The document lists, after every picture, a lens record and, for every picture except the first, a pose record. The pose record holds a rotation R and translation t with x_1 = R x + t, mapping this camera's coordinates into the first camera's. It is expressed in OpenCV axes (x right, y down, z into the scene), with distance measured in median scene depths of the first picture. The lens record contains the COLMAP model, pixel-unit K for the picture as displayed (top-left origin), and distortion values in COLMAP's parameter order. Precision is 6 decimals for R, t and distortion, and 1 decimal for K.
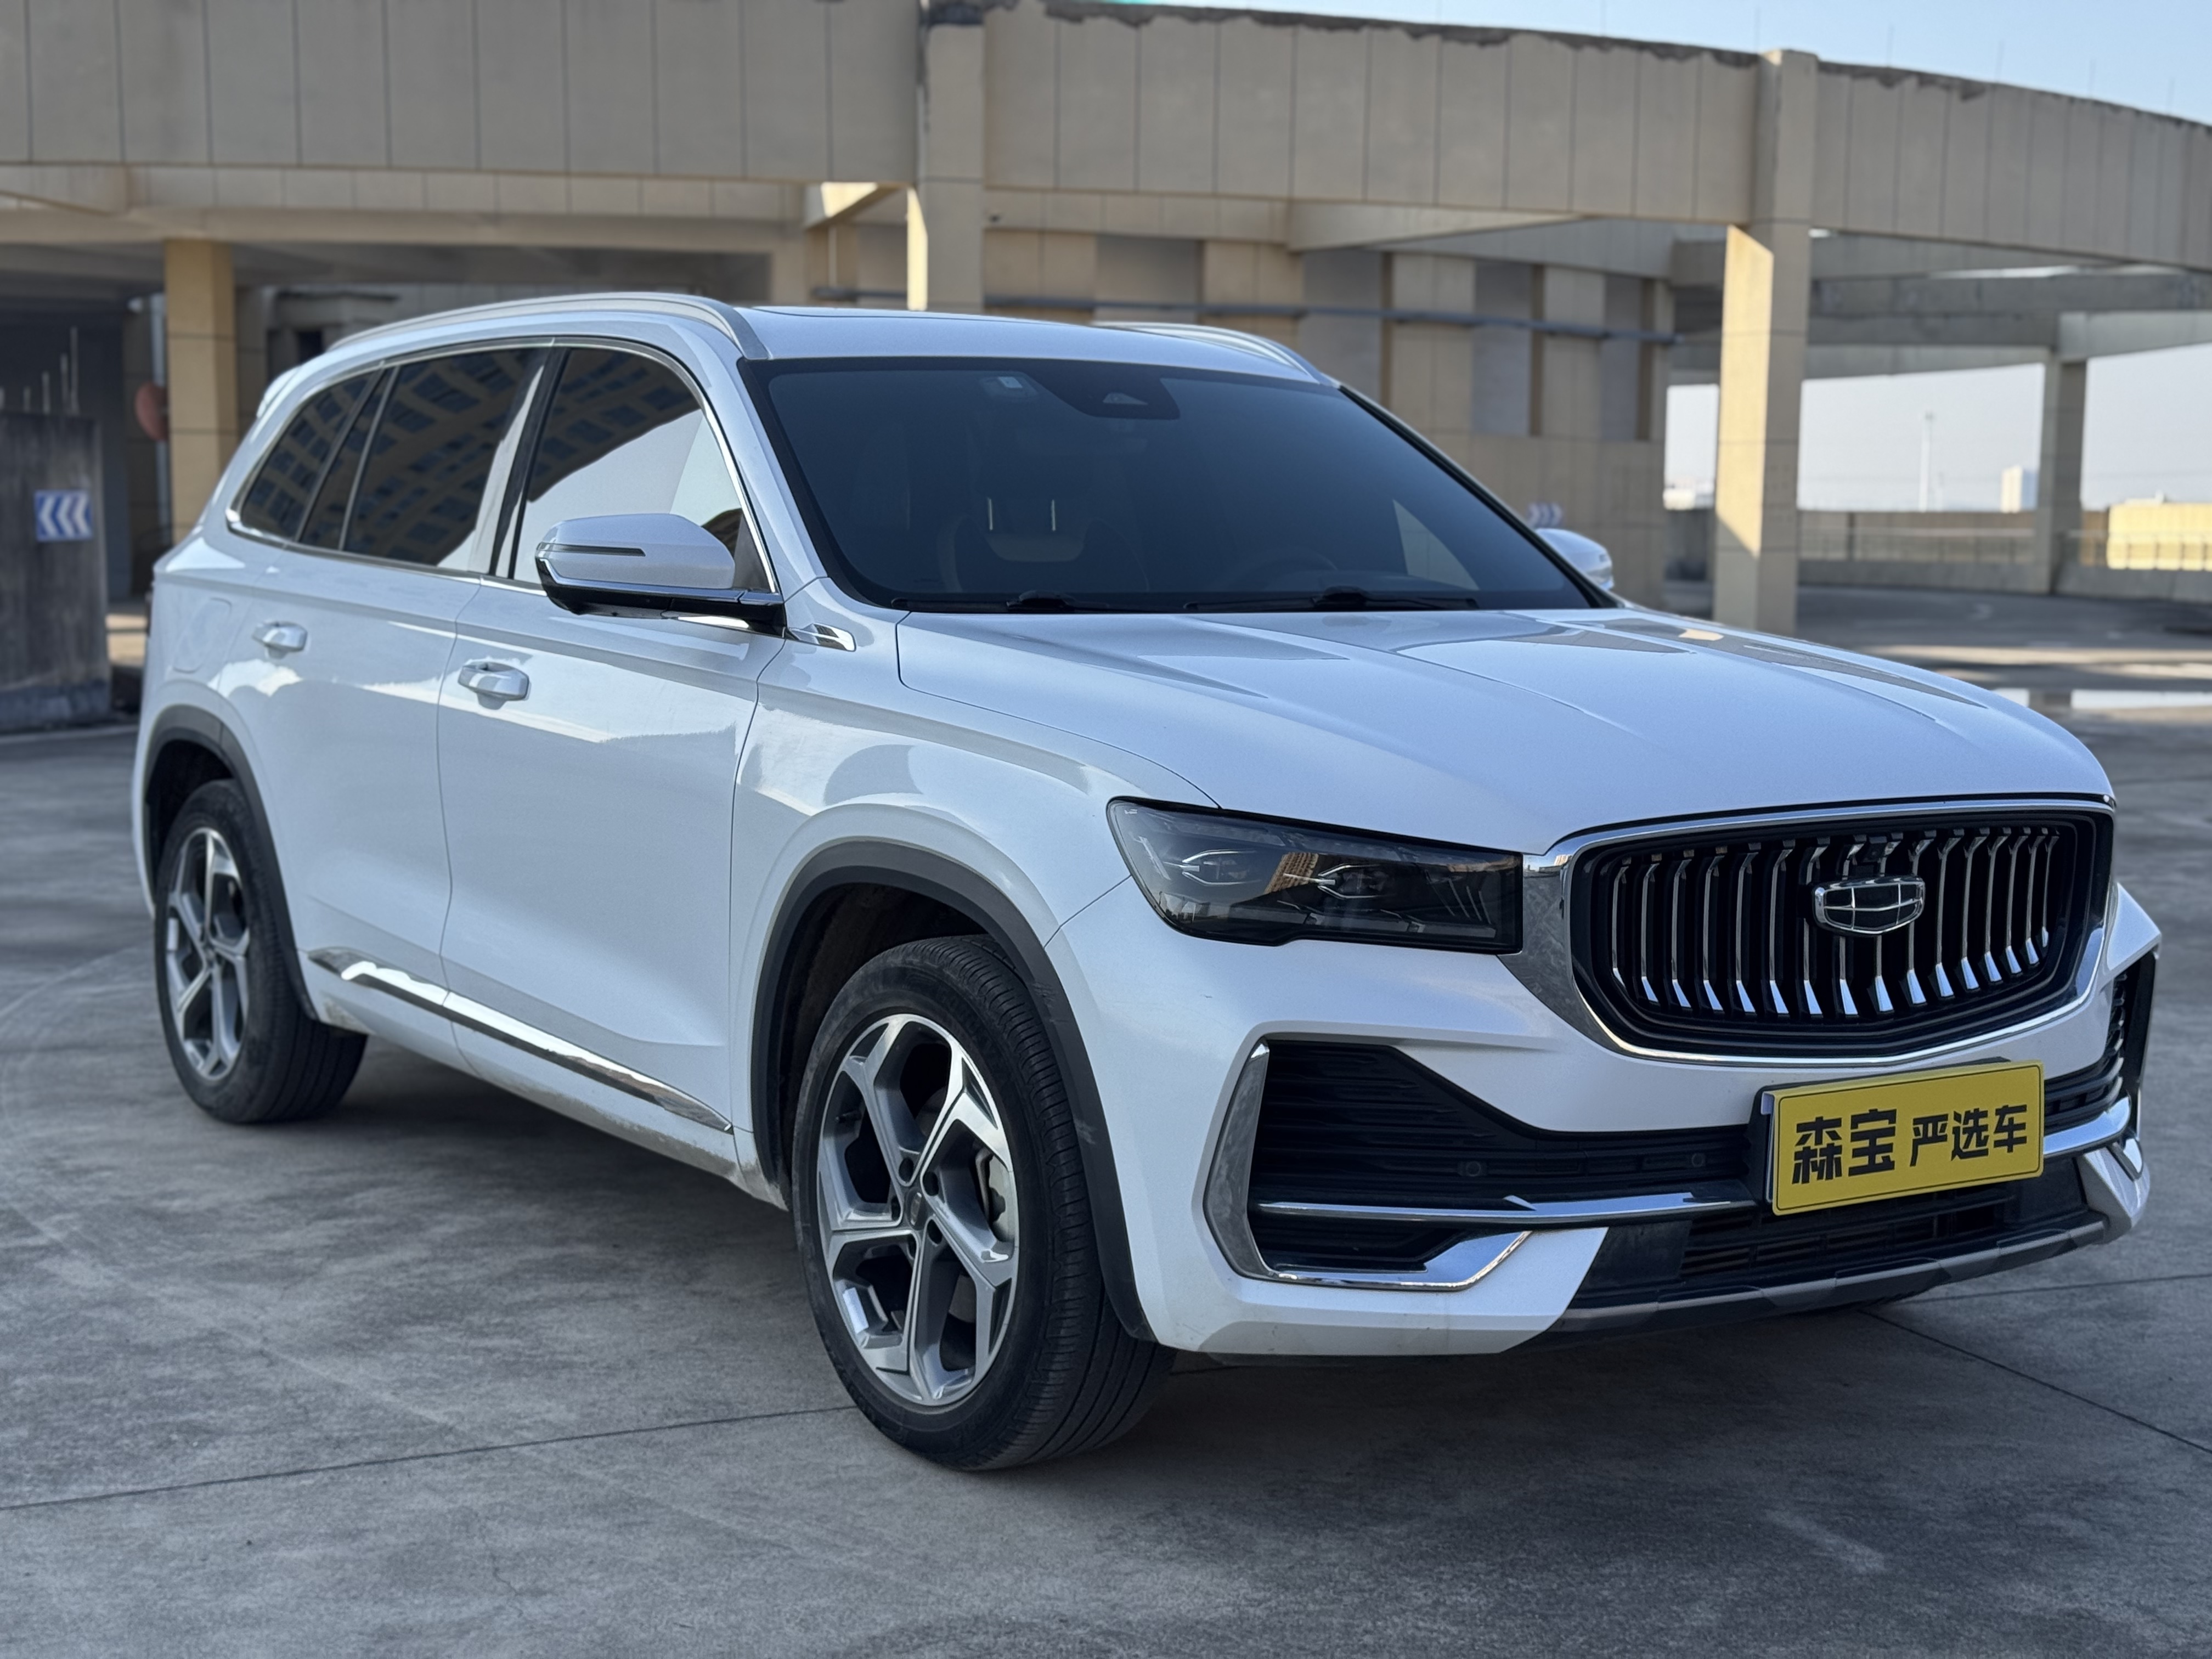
lens RADIAL K [[3104.1, 0, 1103.6], [0, 3104.1, 815.4], [0, 0, 1]] dist [0.110167, 0.000000]
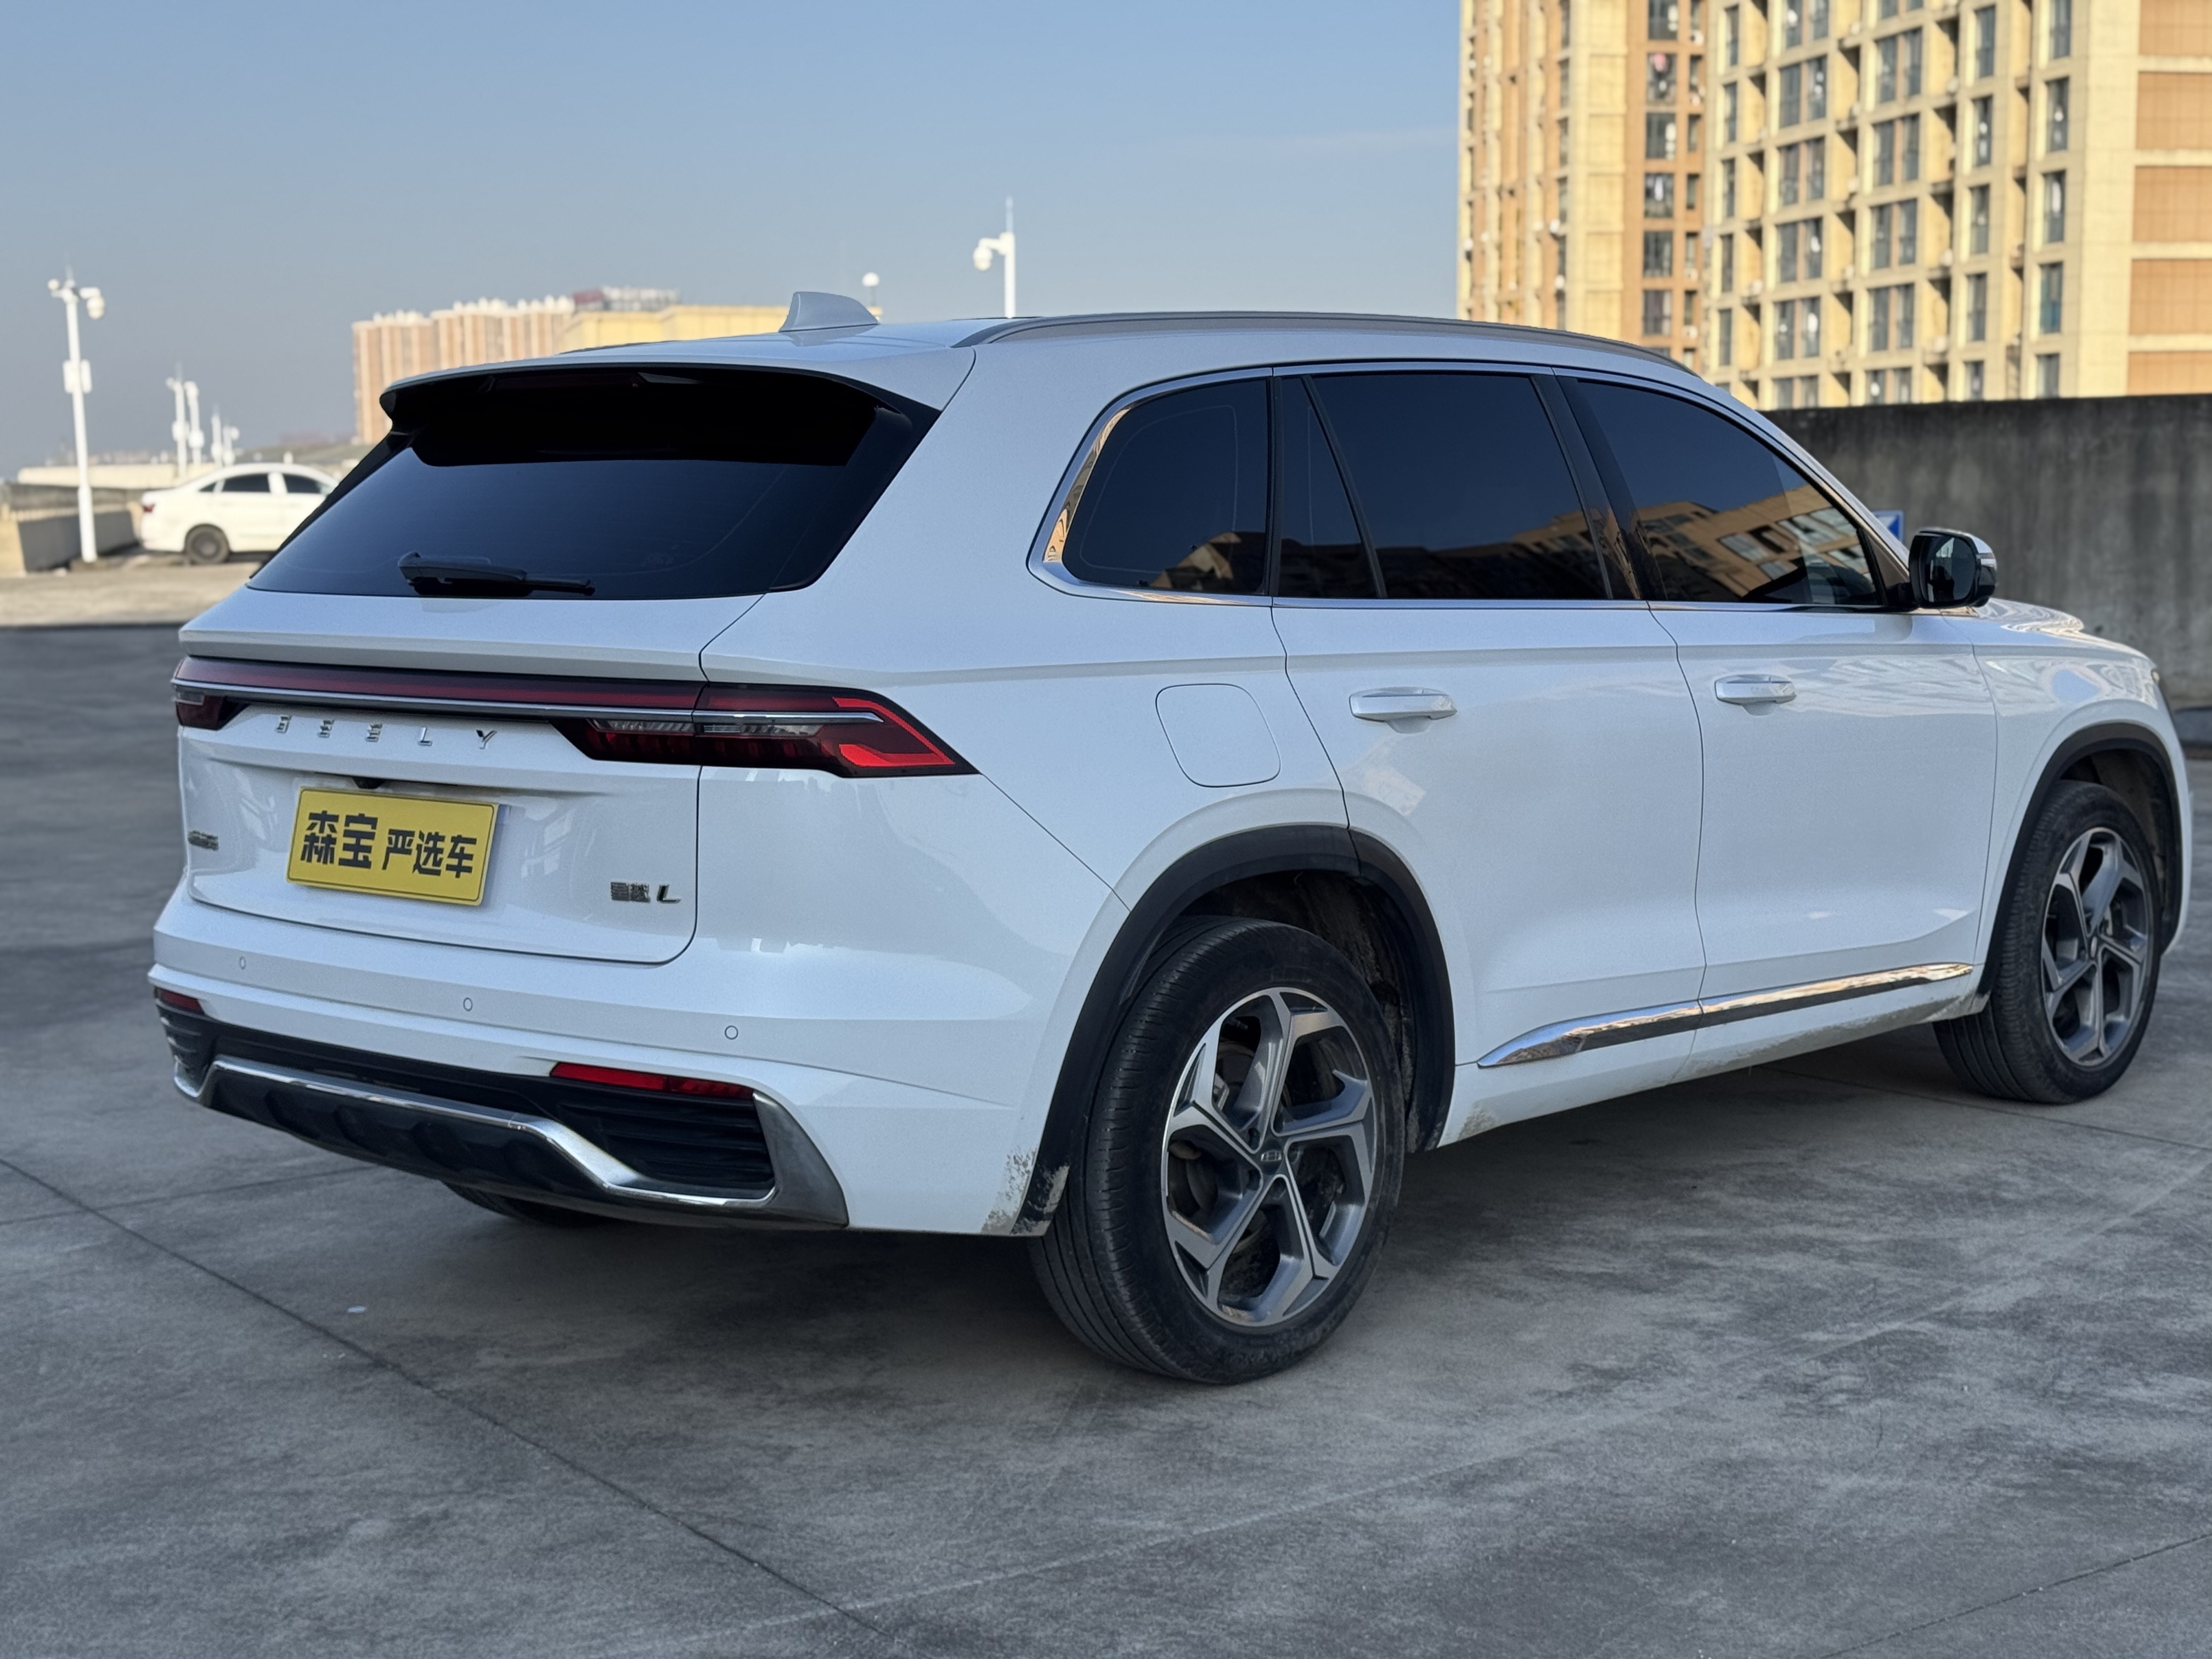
lens RADIAL K [[3104.1, 0, 1091.2], [0, 3104.1, 837.9], [0, 0, 1]] dist [0.110167, 0.000000]
pose [[-0.227799, -0.113843, 0.967030, -1.593354], [0.102397, 0.984834, 0.140061, -0.223638], [-0.968309, 0.130926, -0.212687, 1.934338]]
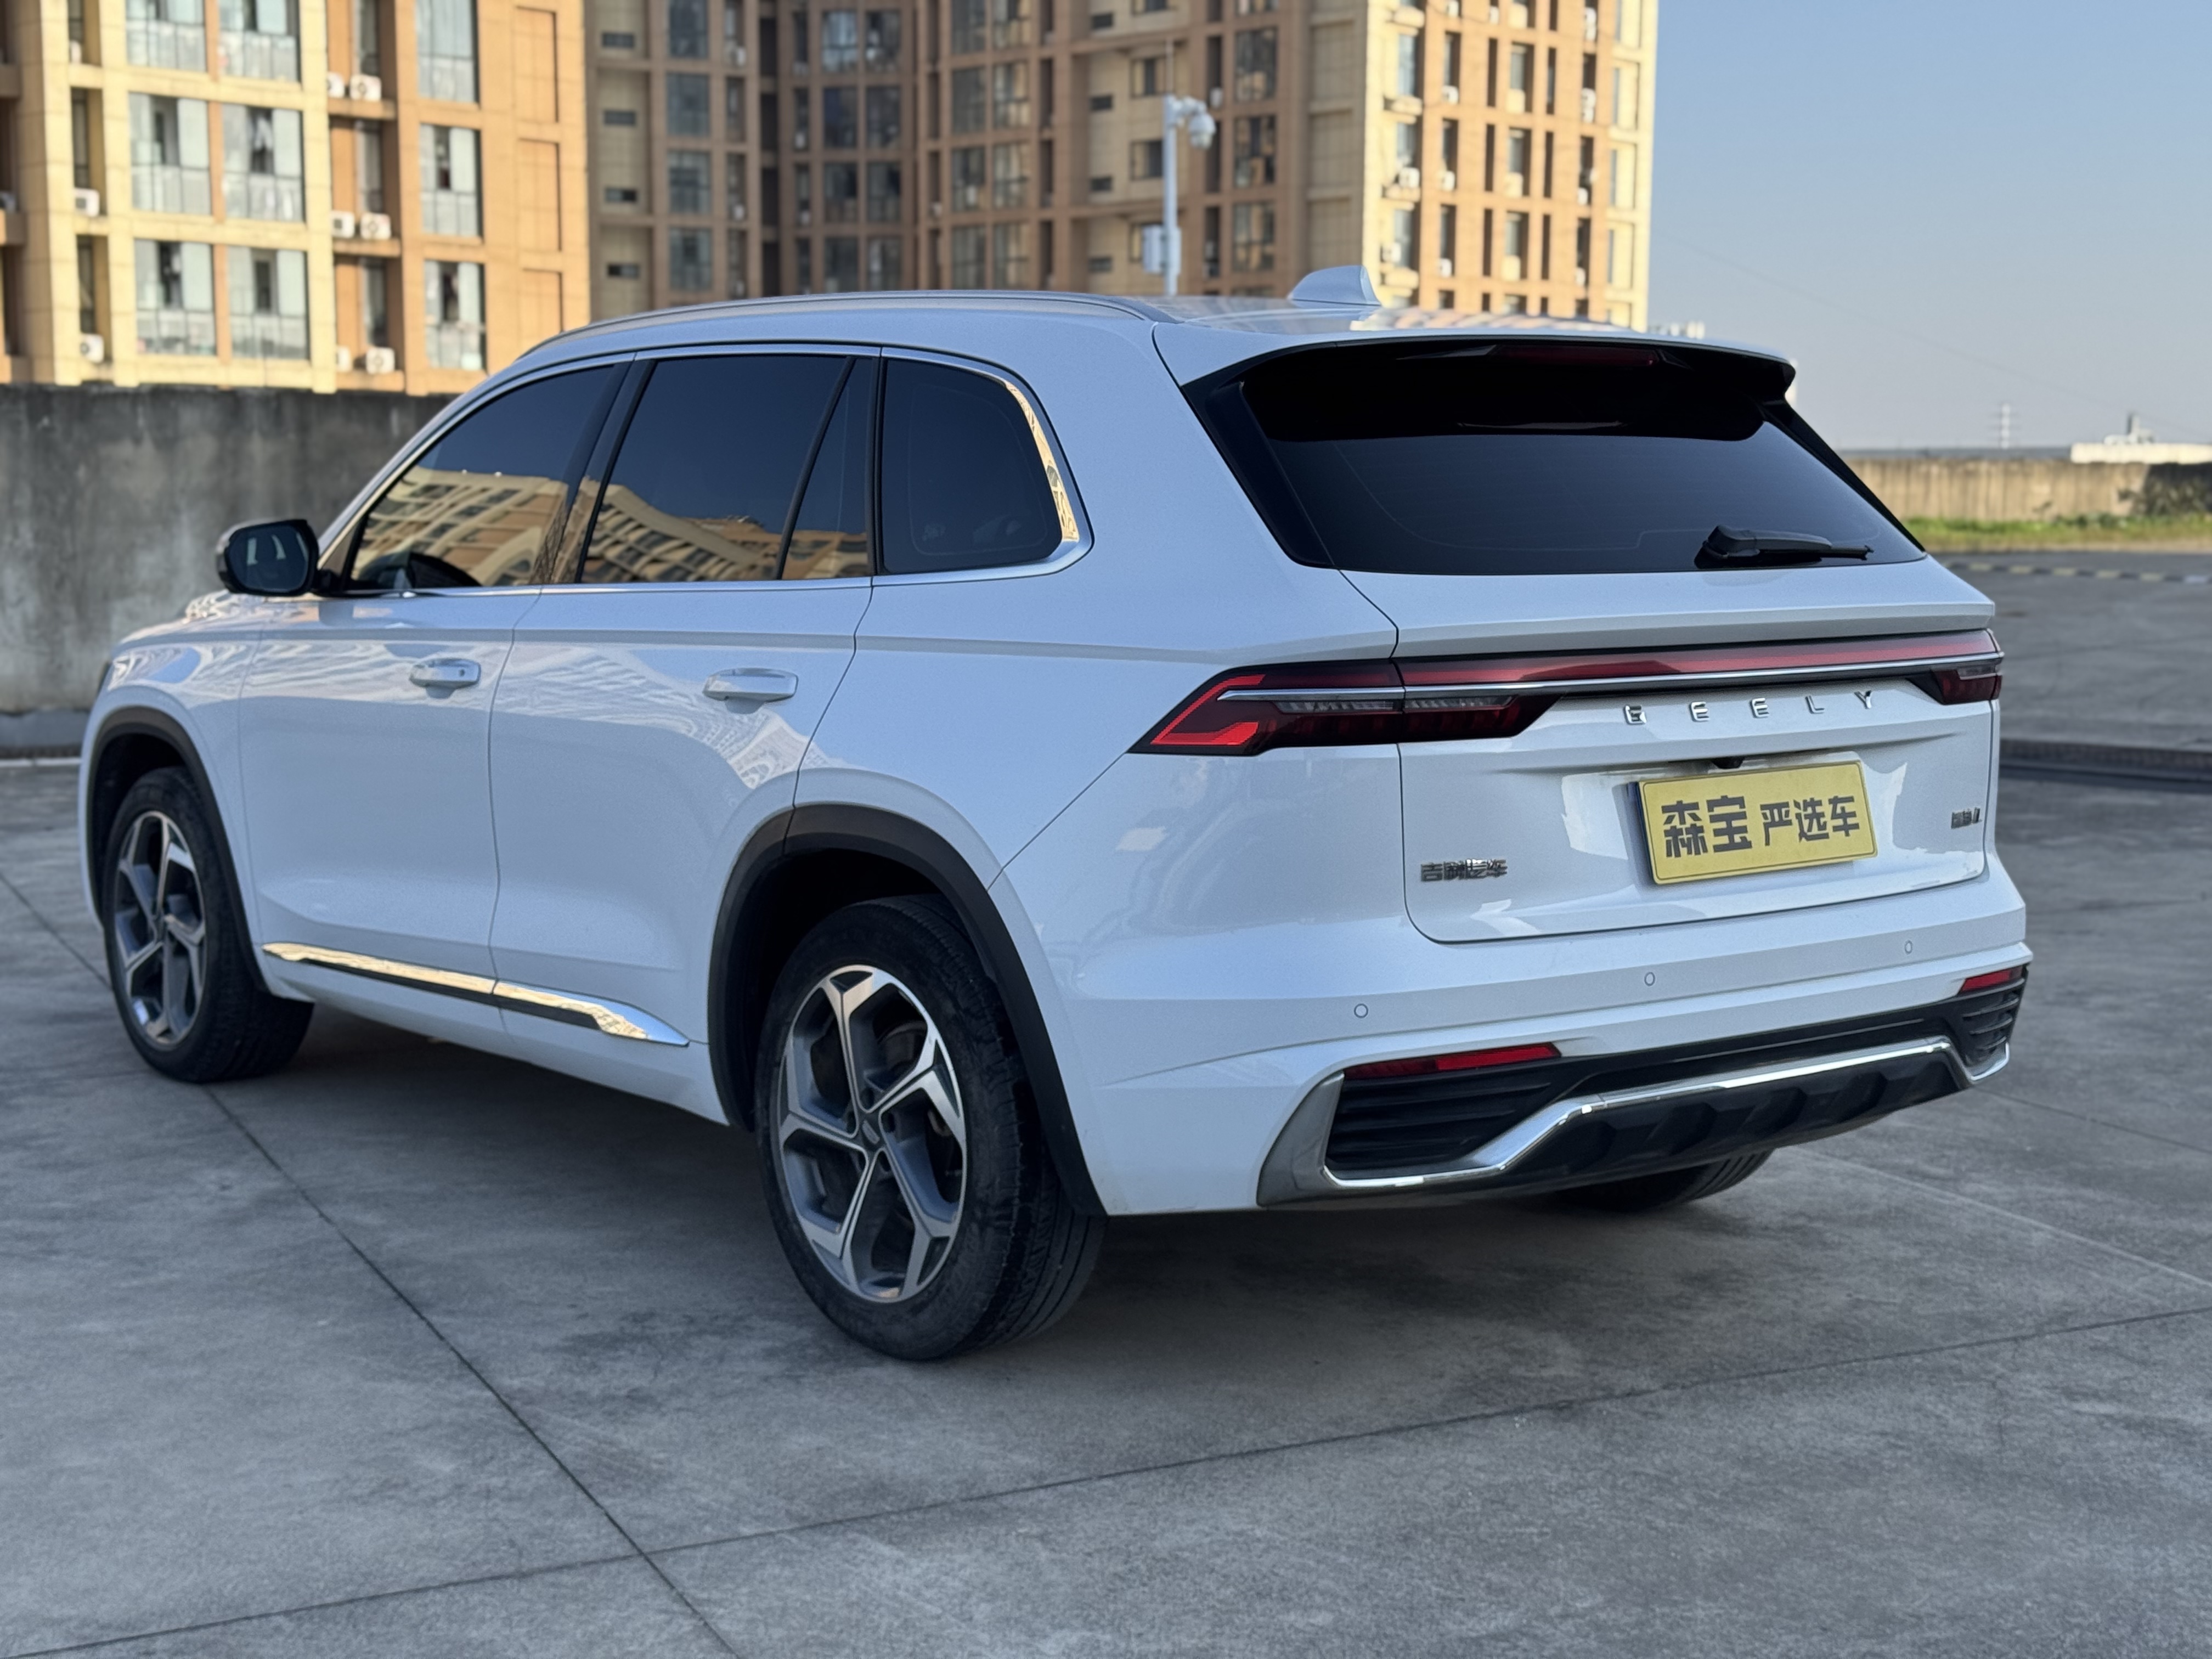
lens RADIAL K [[3104.1, 0, 1119.9], [0, 3104.1, 830.9], [0, 0, 1]] dist [0.110167, 0.000000]
pose [[-0.997382, -0.003664, -0.072217, -0.097501], [-0.018570, 0.978199, 0.206837, -0.314111], [0.069884, 0.207637, -0.975706, 3.040654]]
